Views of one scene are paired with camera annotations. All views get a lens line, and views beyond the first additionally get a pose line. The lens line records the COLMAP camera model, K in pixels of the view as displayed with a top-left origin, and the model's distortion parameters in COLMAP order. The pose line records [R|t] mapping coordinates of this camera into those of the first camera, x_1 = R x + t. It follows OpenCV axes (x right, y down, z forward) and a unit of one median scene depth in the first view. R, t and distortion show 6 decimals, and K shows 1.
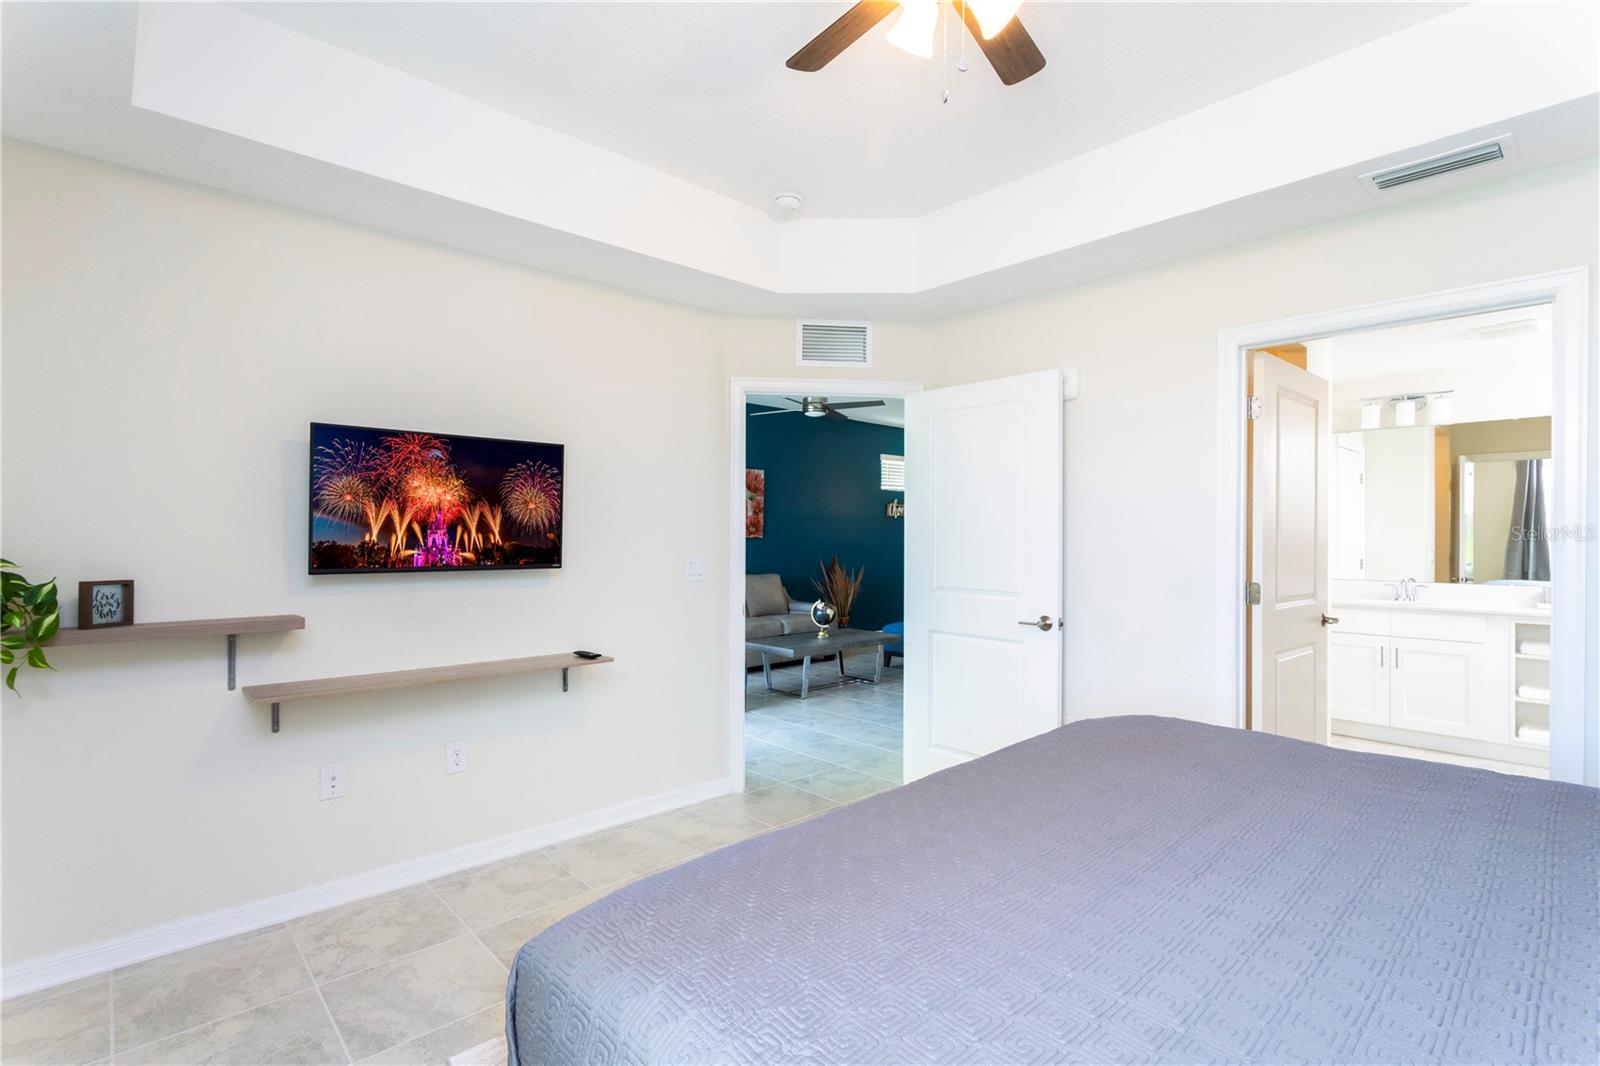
lens RADIAL K [[790.7, 0, 805.6], [0, 790.7, 534.0], [0, 0, 1]] dist [0.000641, 0.000987]
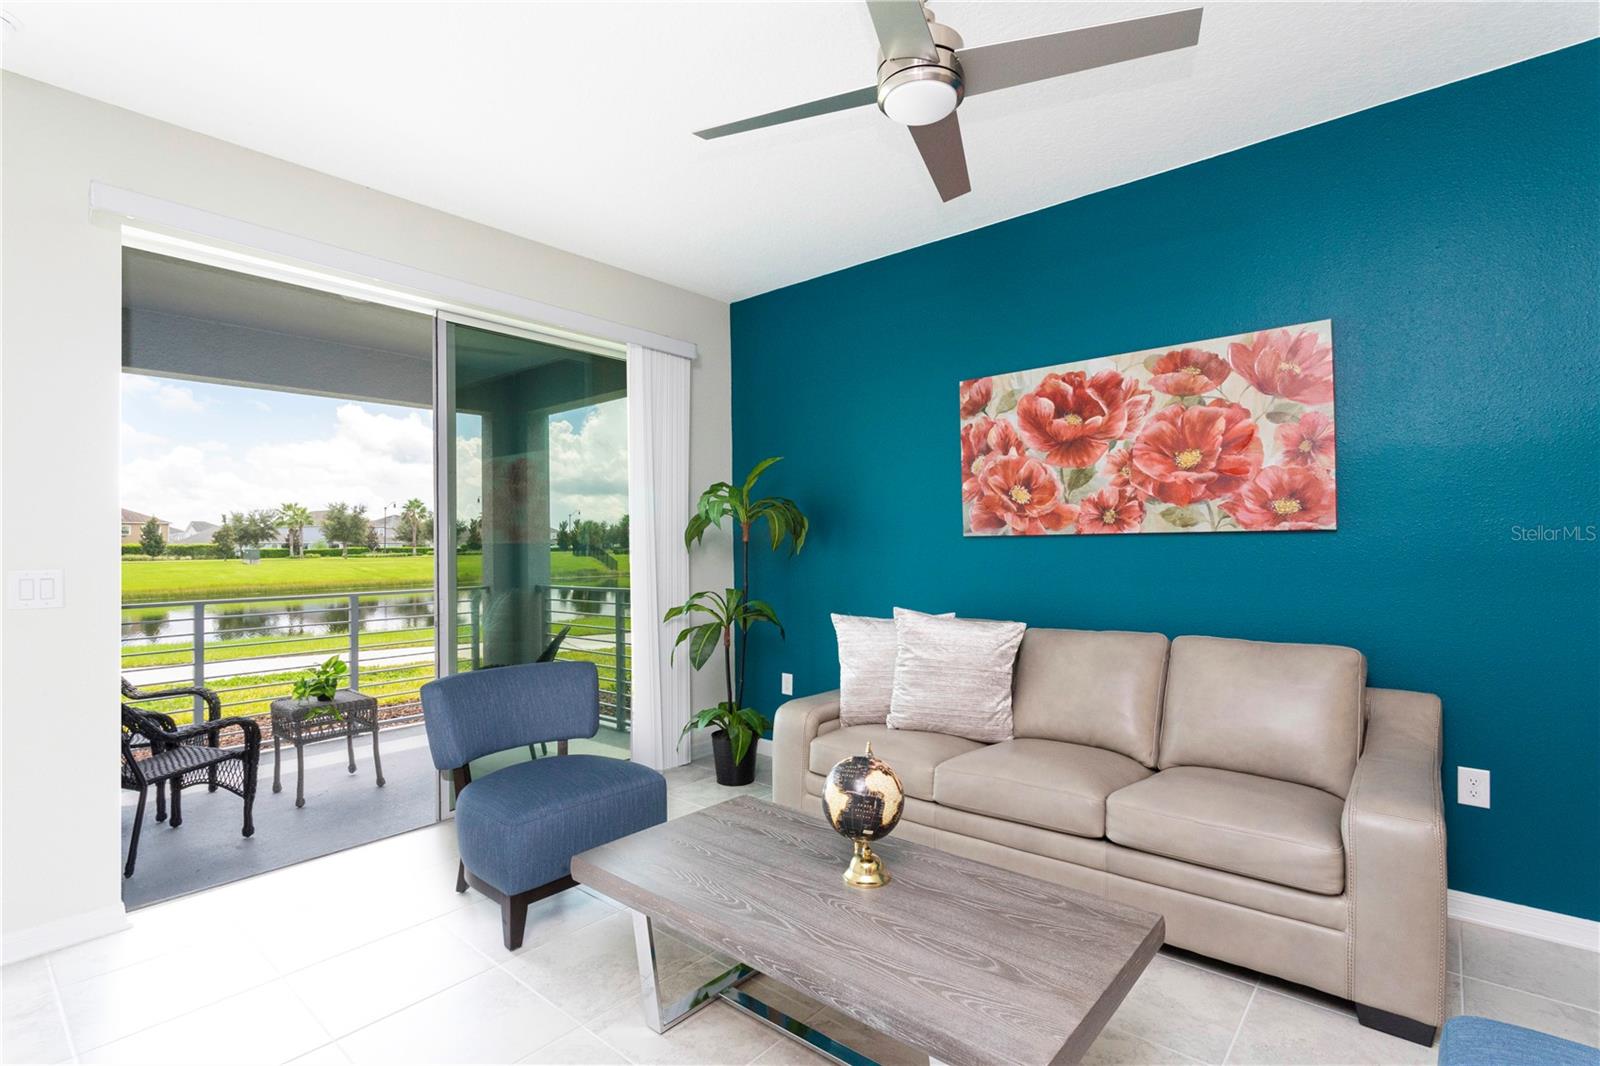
lens RADIAL K [[756.0, 0, 800.0], [0, 756.0, 533.0], [0, 0, 1]] dist [-0.003156, 0.000157]
pose [[0.139826, -0.017632, -0.990019, 0.221091], [0.014012, 0.999777, -0.015827, 0.008047], [0.990077, -0.011660, 0.140042, 0.745855]]
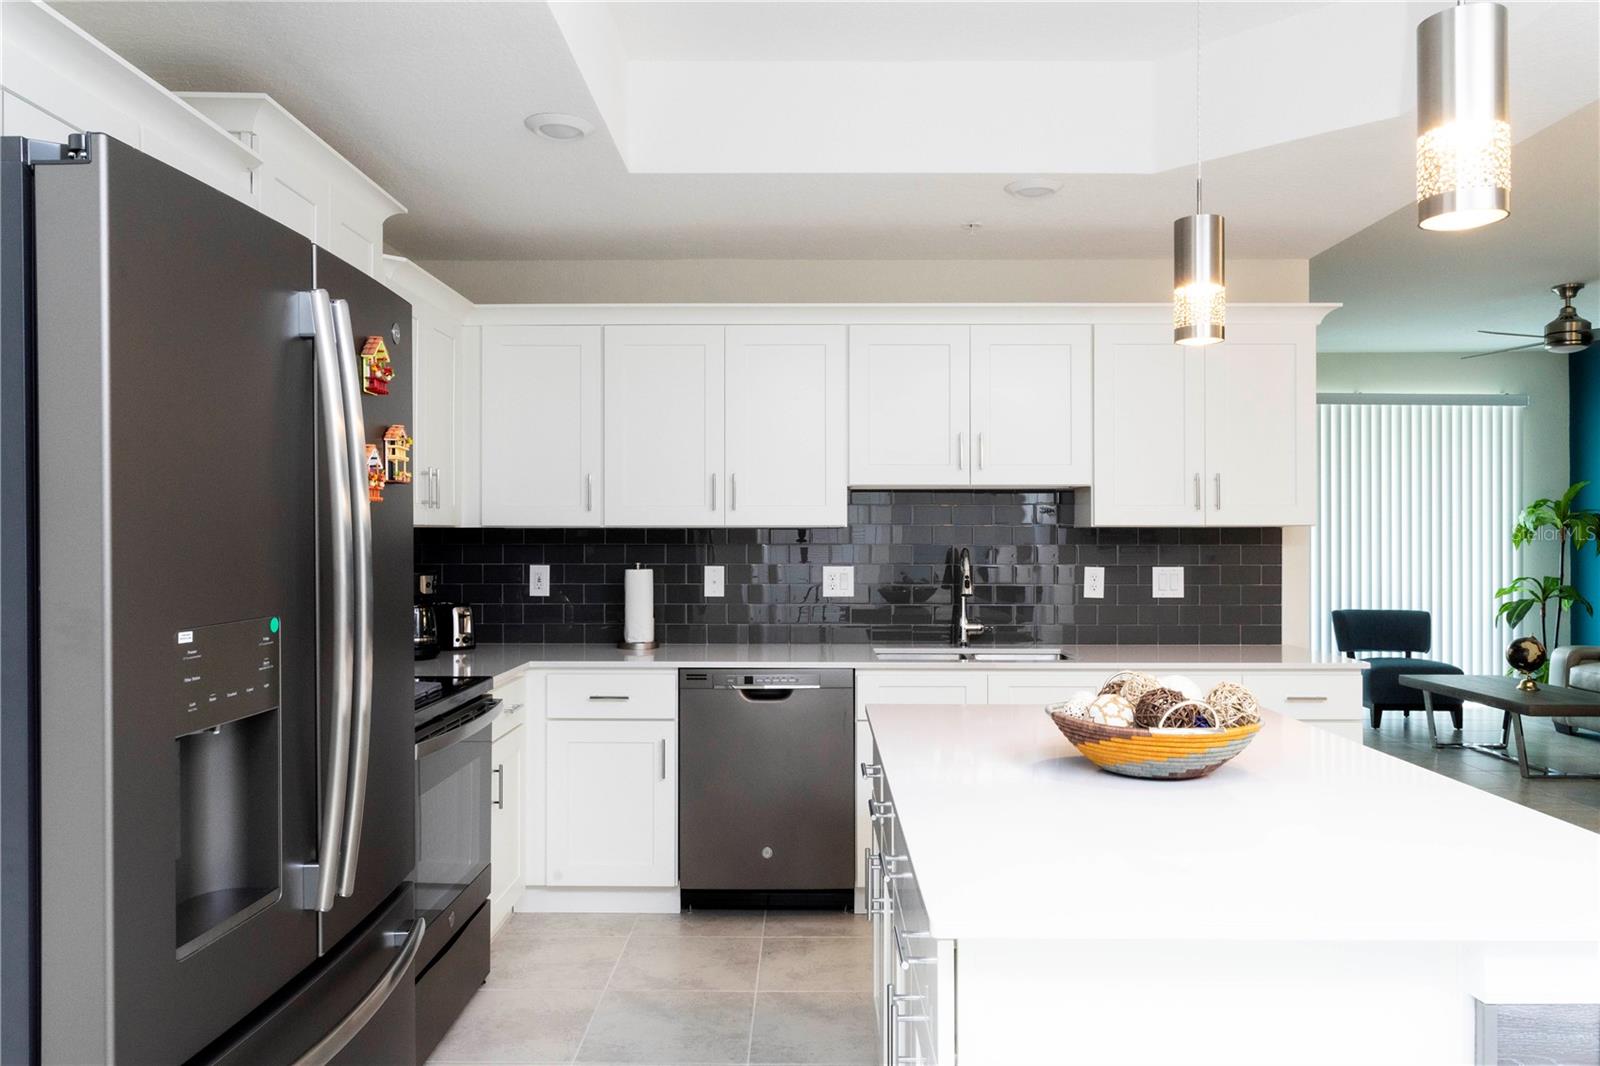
lens RADIAL K [[1118.4, 0, 800.0], [0, 1118.4, 533.0], [0, 0, 1]] dist [-0.002309, -0.002906]
pose [[-0.665987, -0.004801, -0.745948, 0.893180], [-0.000304, 0.999981, -0.006164, 0.003098], [0.745964, -0.003878, -0.665975, 0.927904]]
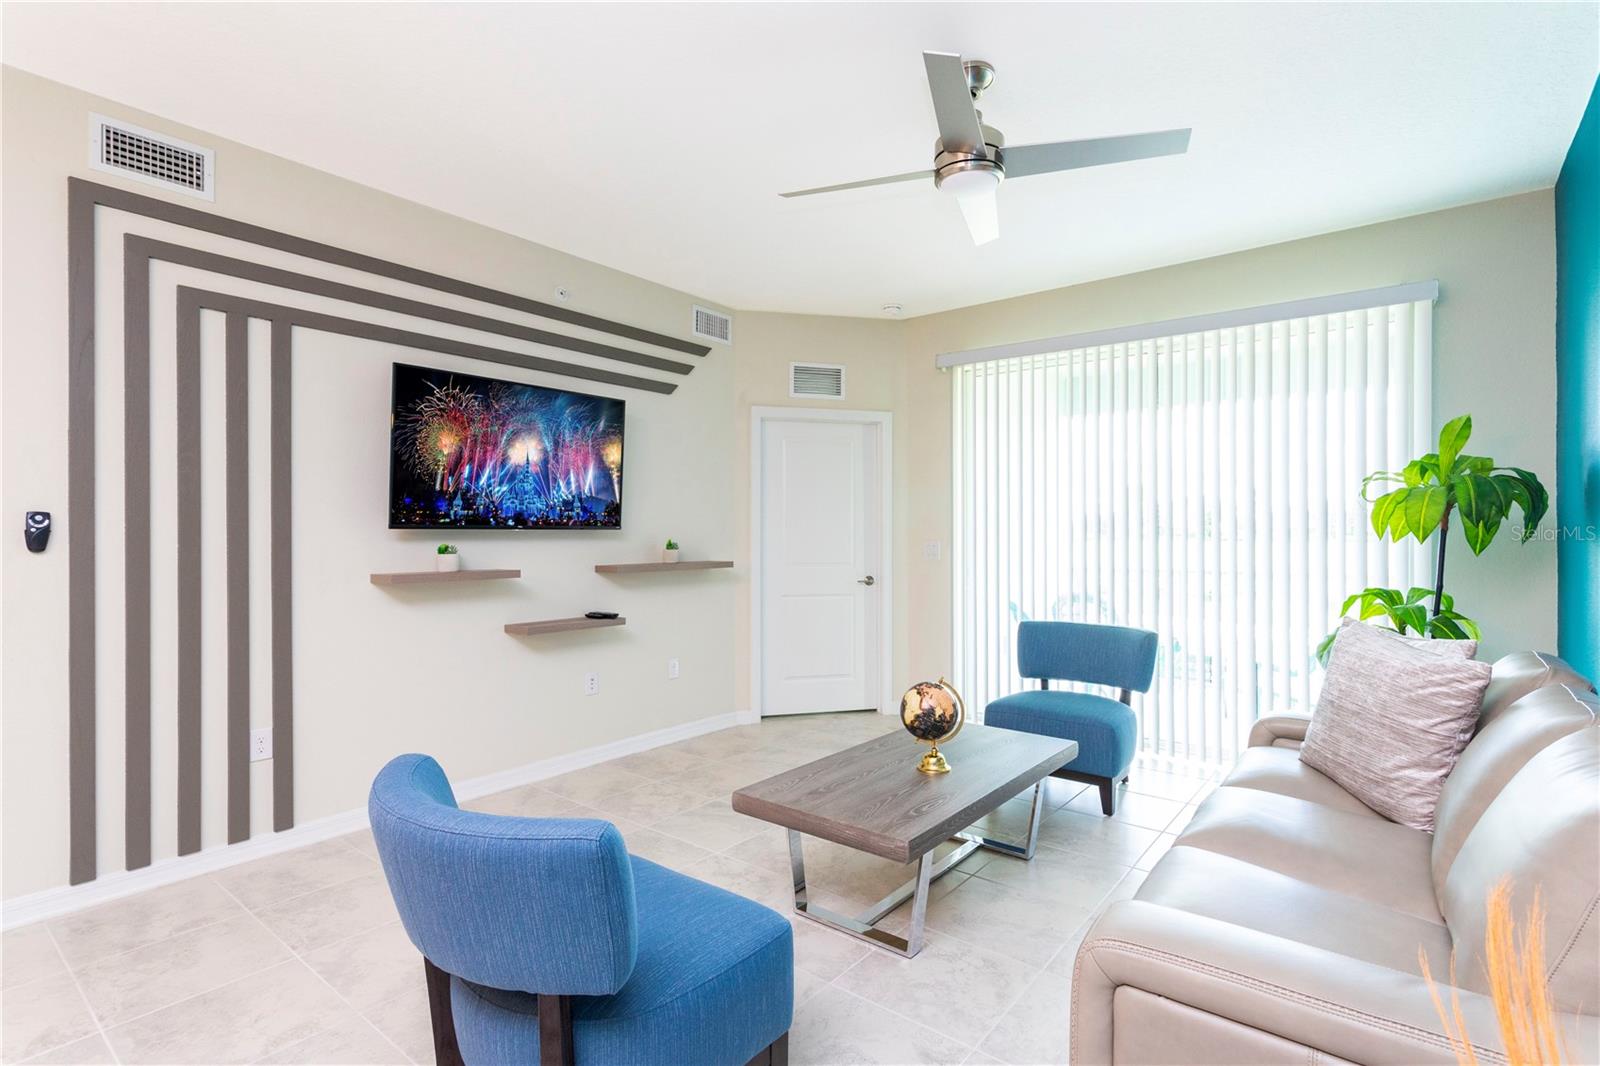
lens RADIAL K [[770.1, 0, 800.0], [0, 770.1, 533.0], [0, 0, 1]] dist [-0.007708, 0.000069]
pose [[-0.984903, -0.000461, -0.173107, 0.116693], [0.000434, 0.999987, -0.005131, 0.009309], [0.173107, -0.005129, -0.984890, 1.088716]]
